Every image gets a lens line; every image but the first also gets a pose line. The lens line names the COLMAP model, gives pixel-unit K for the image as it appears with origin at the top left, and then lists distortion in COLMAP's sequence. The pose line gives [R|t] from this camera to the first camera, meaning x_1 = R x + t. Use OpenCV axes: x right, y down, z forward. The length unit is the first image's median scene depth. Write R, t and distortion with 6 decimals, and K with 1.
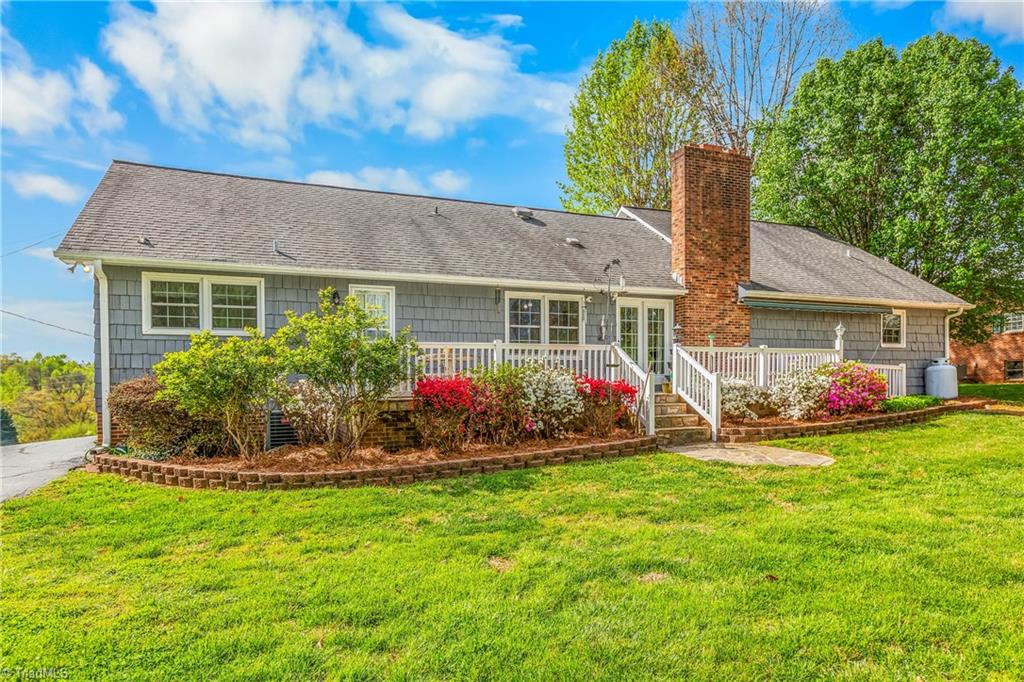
lens RADIAL K [[595.3, 0, 509.2], [0, 595.3, 342.1], [0, 0, 1]] dist [-0.006033, -0.002301]
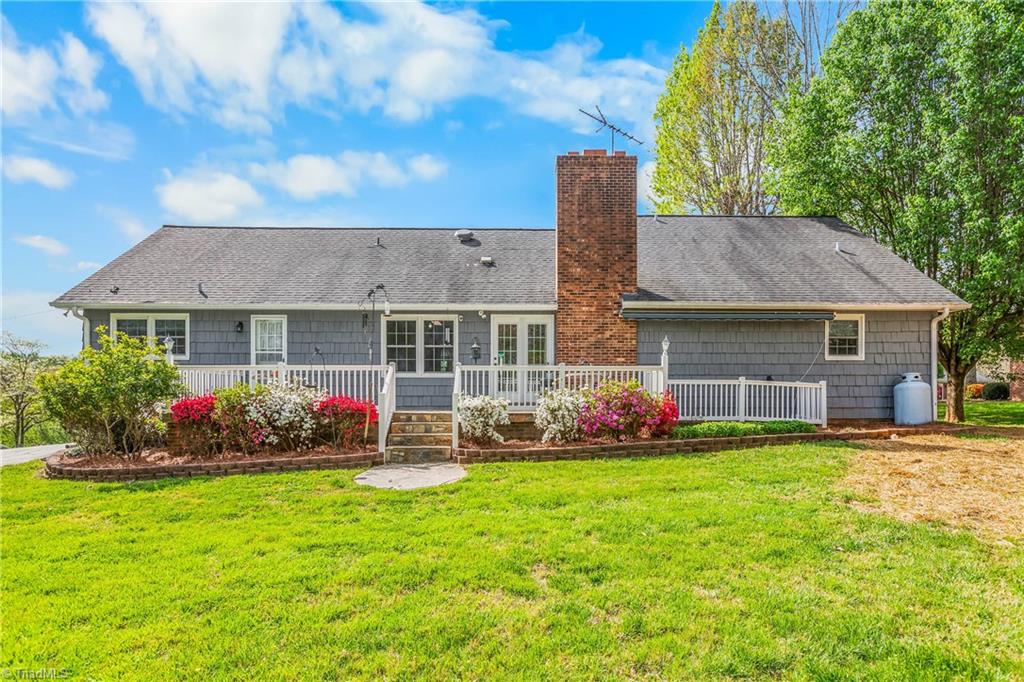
lens RADIAL K [[576.3, 0, 470.1], [0, 576.3, 353.7], [0, 0, 1]] dist [-0.007756, 0.001848]
pose [[0.928603, -0.016893, -0.370691, 0.502741], [0.017486, 0.999846, -0.001762, -0.008330], [0.370663, -0.004846, 0.928755, 0.075983]]
